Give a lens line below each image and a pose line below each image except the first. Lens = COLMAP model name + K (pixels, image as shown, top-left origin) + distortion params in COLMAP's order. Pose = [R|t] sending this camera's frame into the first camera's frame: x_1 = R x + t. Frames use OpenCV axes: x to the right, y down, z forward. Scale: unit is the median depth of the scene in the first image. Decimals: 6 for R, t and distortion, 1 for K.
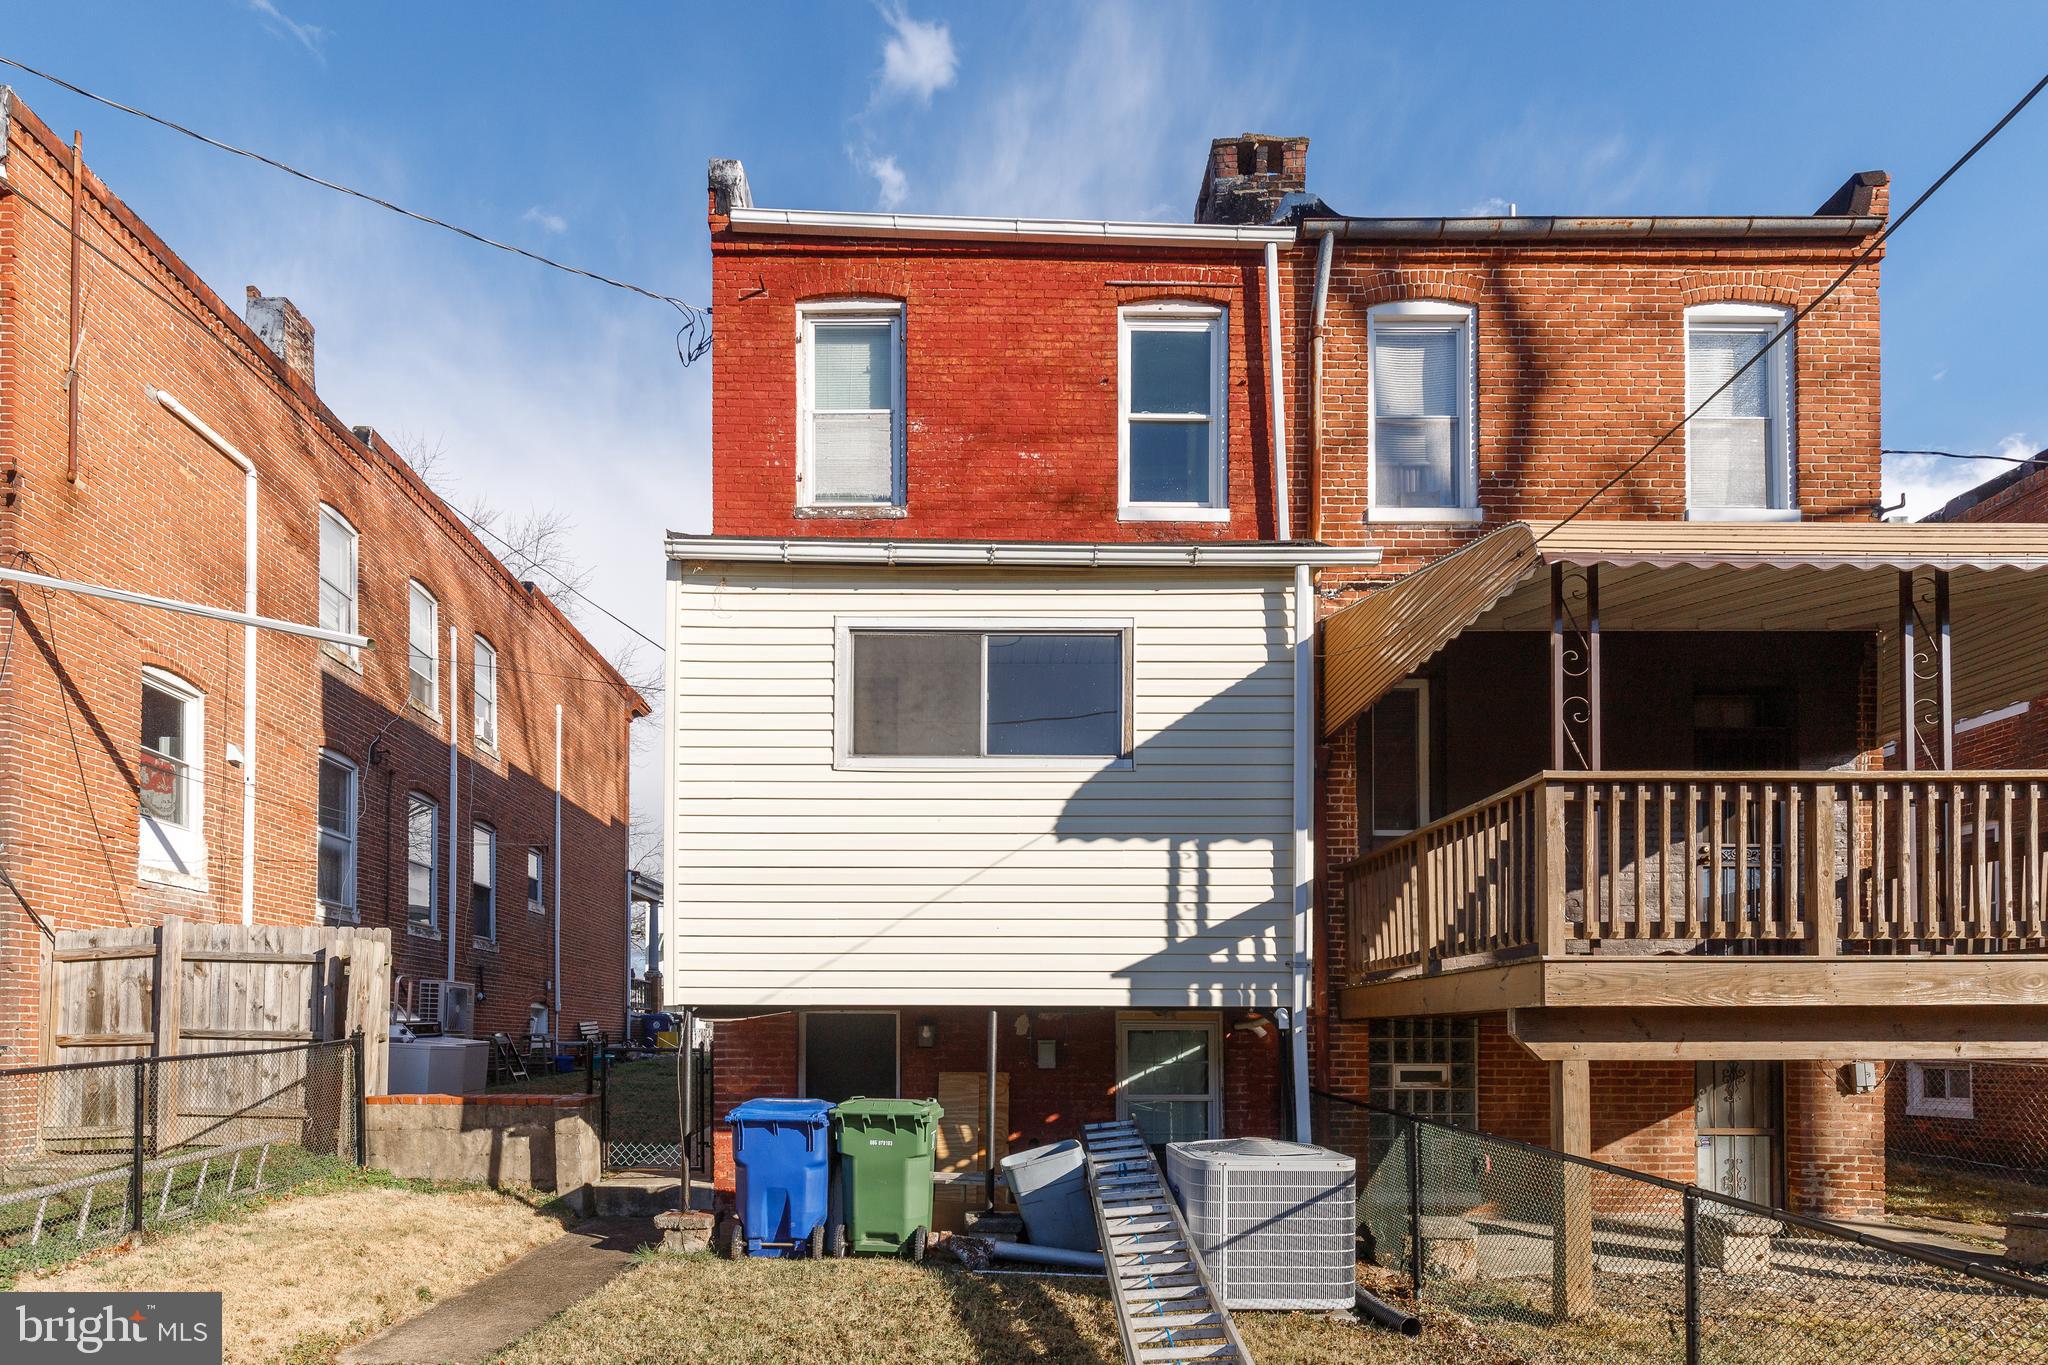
lens RADIAL K [[1040.4, 0, 1023.9], [0, 1040.4, 821.8], [0, 0, 1]] dist [-0.004411, -0.000176]
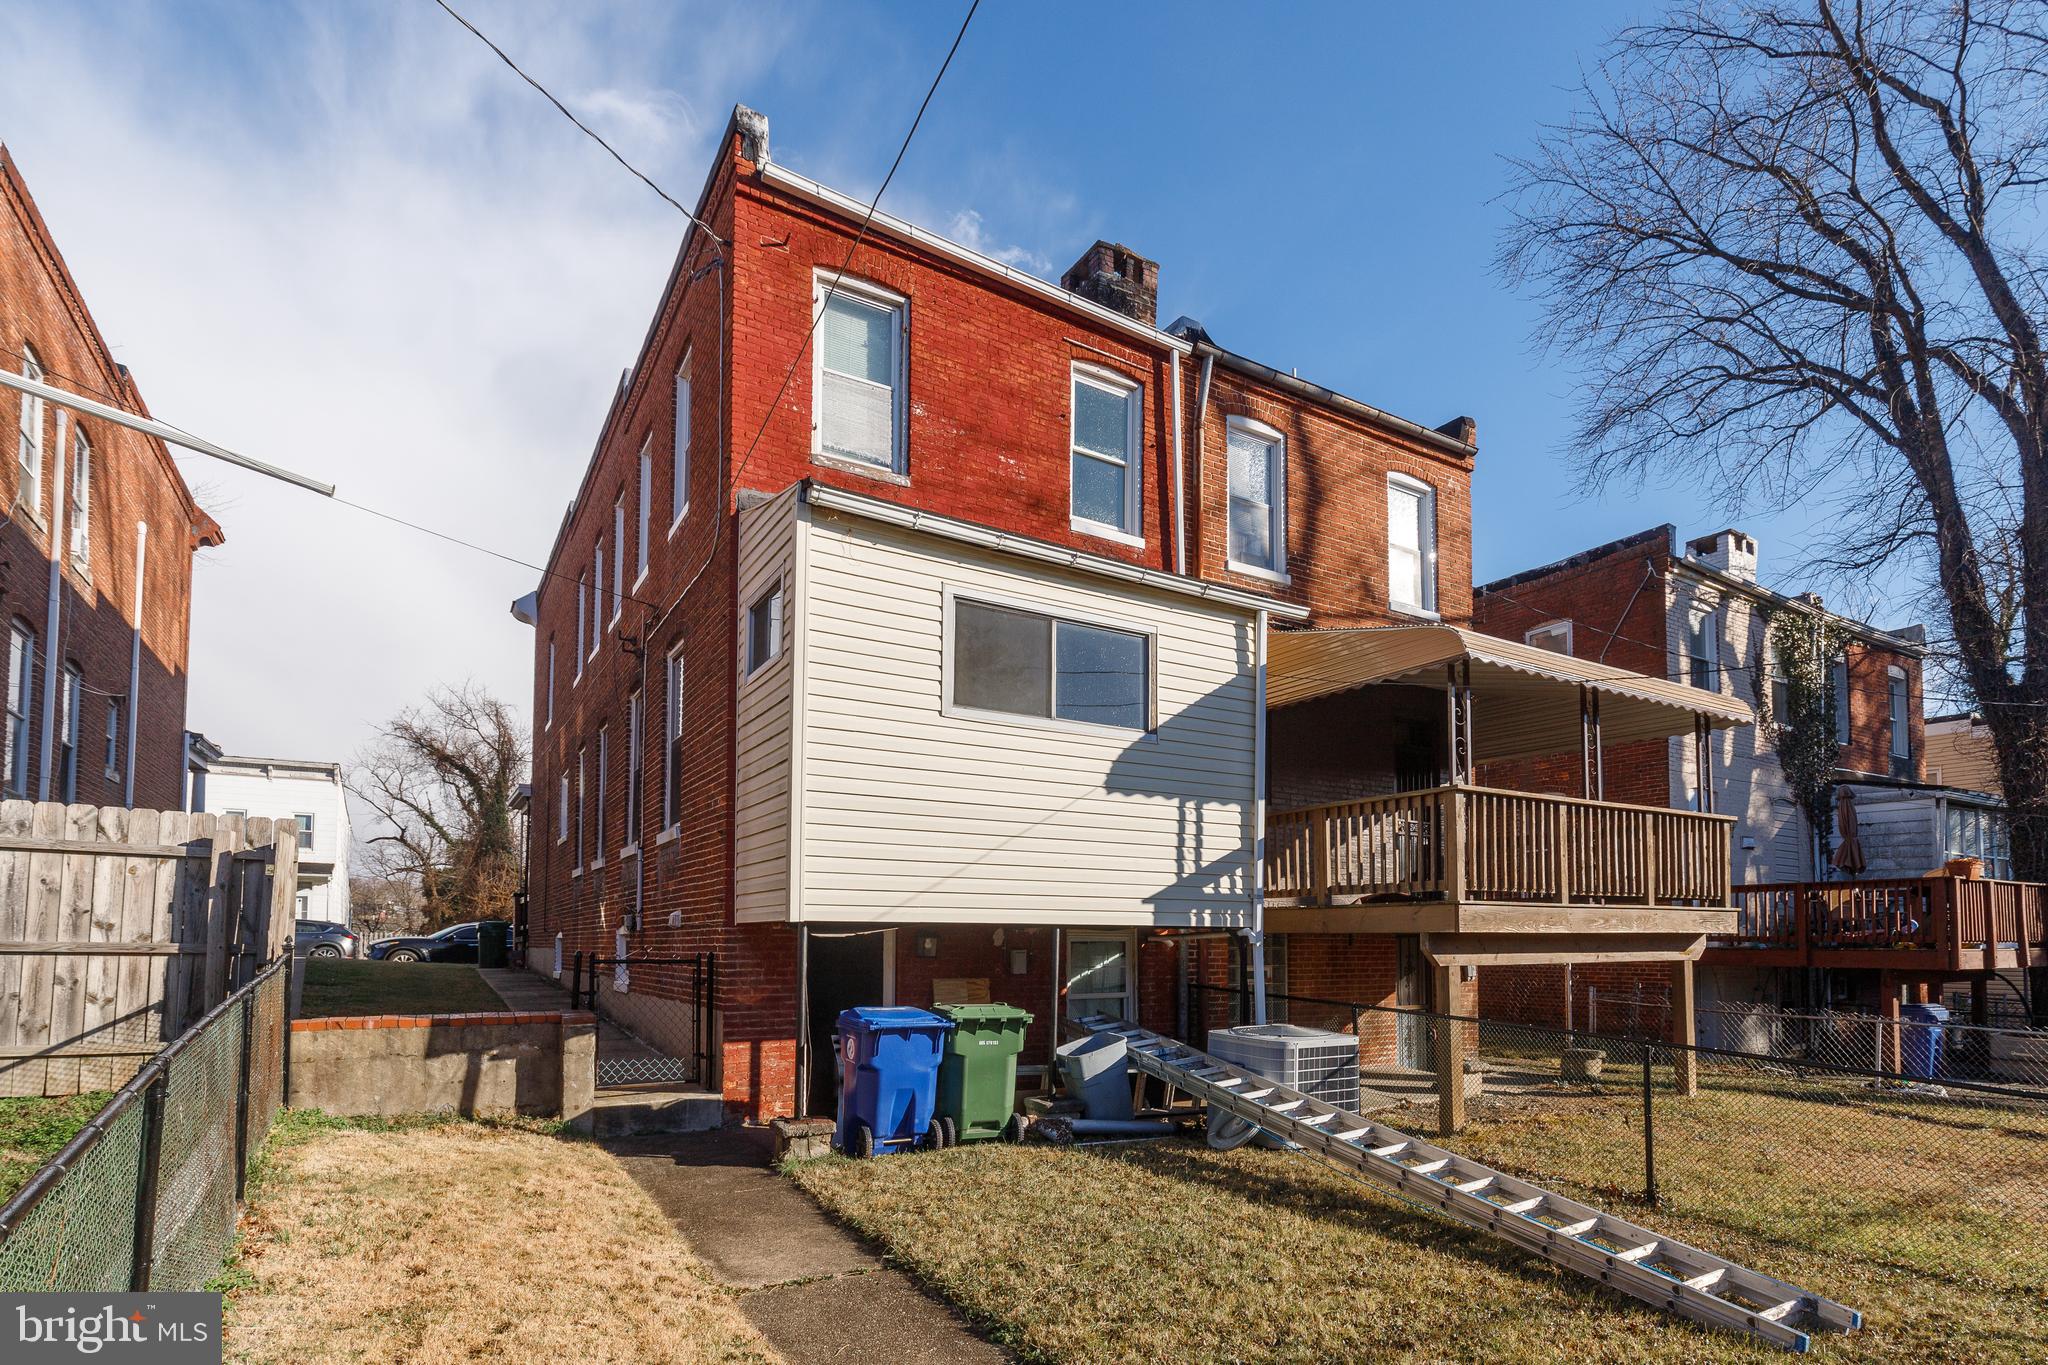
lens RADIAL K [[950.9, 0, 1048.2], [0, 950.9, 677.5], [0, 0, 1]] dist [-0.002144, 0.000042]
pose [[0.861778, 0.134357, 0.489170, -0.525370], [-0.106440, 0.990714, -0.084595, -0.013443], [-0.495994, 0.020835, 0.868076, 0.019389]]
